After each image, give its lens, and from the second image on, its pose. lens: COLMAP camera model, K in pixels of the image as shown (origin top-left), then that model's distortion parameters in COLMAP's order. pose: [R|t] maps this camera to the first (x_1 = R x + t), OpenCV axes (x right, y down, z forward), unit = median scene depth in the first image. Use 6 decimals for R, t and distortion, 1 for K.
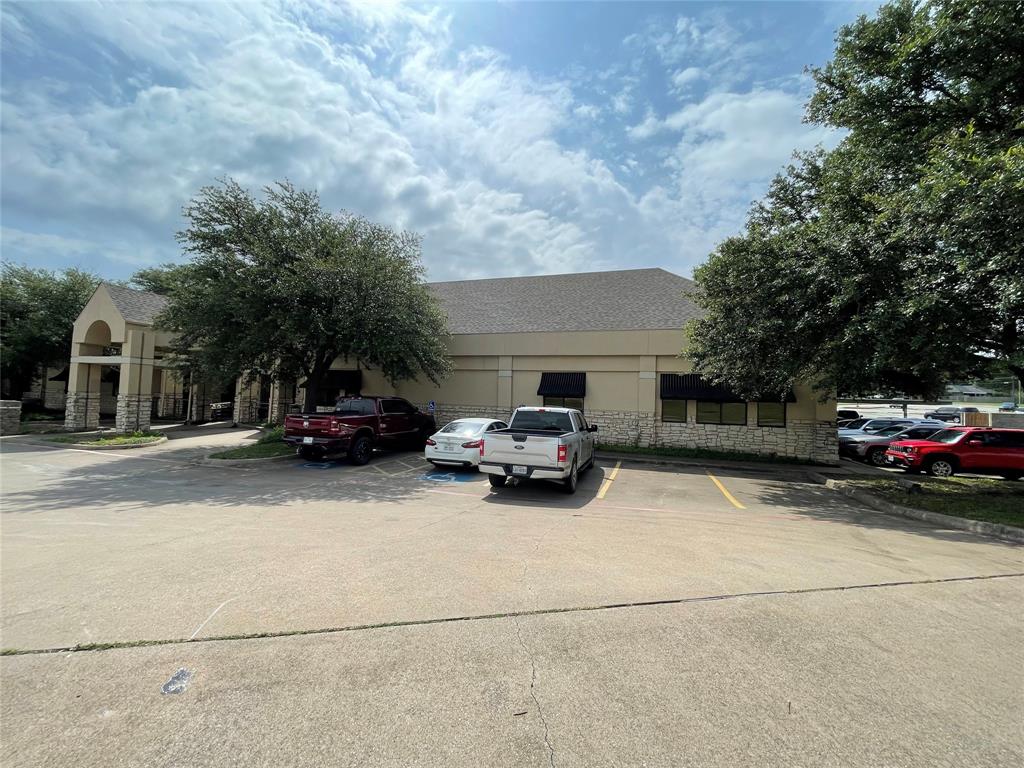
lens RADIAL K [[410.7, 0, 527.8], [0, 410.7, 378.0], [0, 0, 1]] dist [-0.001495, -0.000124]
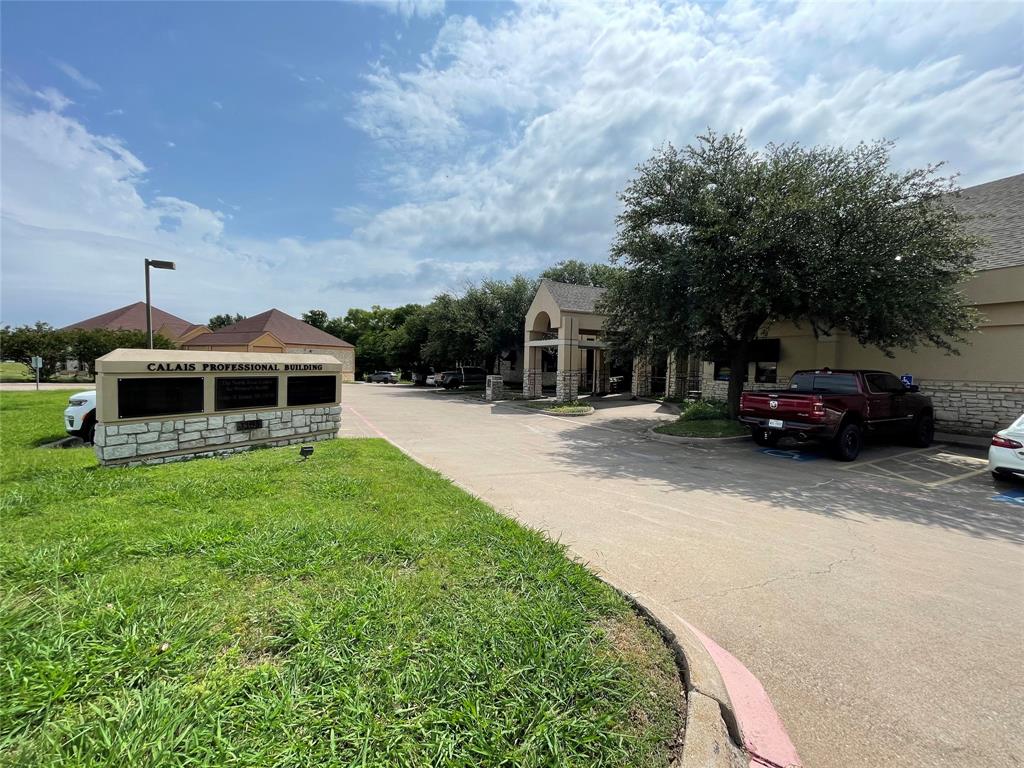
lens RADIAL K [[404.0, 0, 512.0], [0, 404.0, 384.0], [0, 0, 1]] dist [-0.001292, -0.000316]
pose [[0.726405, 0.013325, -0.687137, -0.235756], [0.044592, 0.996791, 0.066471, -0.005591], [0.685818, -0.078926, 0.723481, 0.022464]]
